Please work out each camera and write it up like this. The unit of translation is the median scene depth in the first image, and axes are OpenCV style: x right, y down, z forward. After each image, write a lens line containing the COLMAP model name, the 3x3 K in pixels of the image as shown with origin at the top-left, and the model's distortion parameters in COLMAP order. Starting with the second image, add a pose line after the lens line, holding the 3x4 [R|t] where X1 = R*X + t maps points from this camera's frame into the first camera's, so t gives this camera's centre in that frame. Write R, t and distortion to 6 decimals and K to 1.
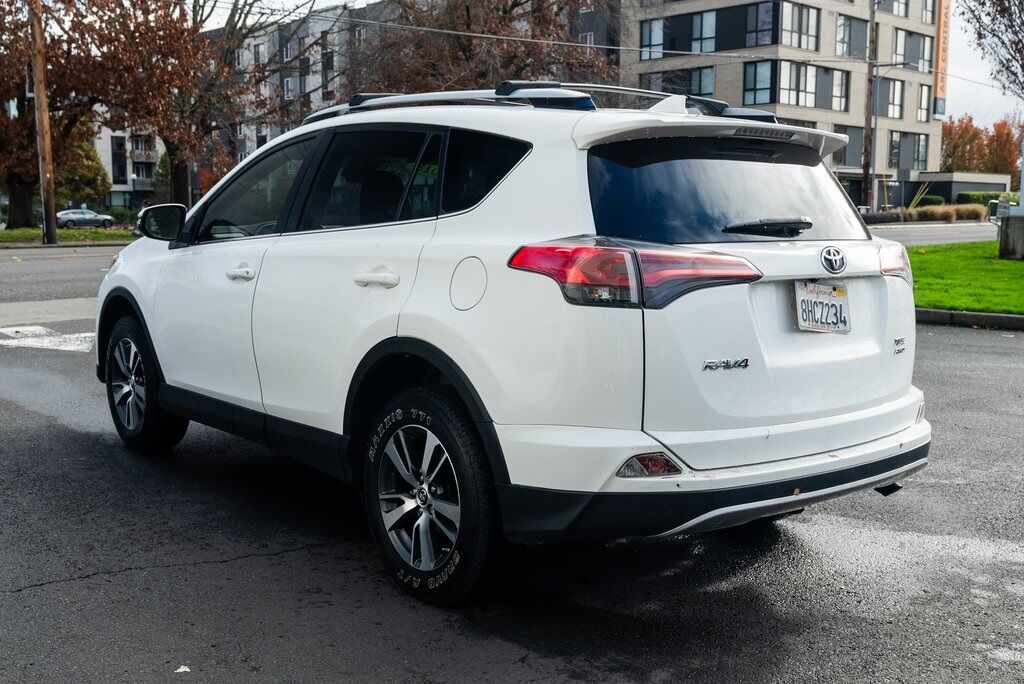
lens RADIAL K [[1104.1, 0, 512.0], [0, 1104.1, 342.0], [0, 0, 1]] dist [-0.002535, 0.034444]
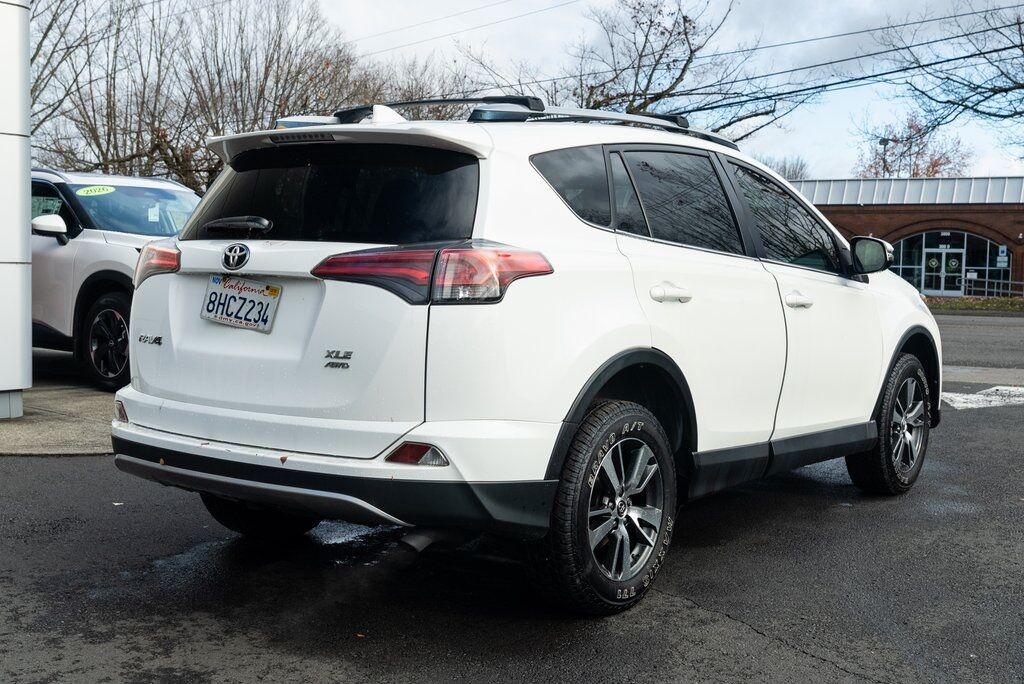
lens RADIAL K [[1328.0, 0, 512.0], [0, 1328.0, 342.0], [0, 0, 1]] dist [0.026631, 0.048403]
pose [[0.244344, 0.058292, -0.967935, 1.545112], [-0.137390, 0.990203, 0.024951, -0.060944], [0.959906, 0.126888, 0.249959, 0.938869]]
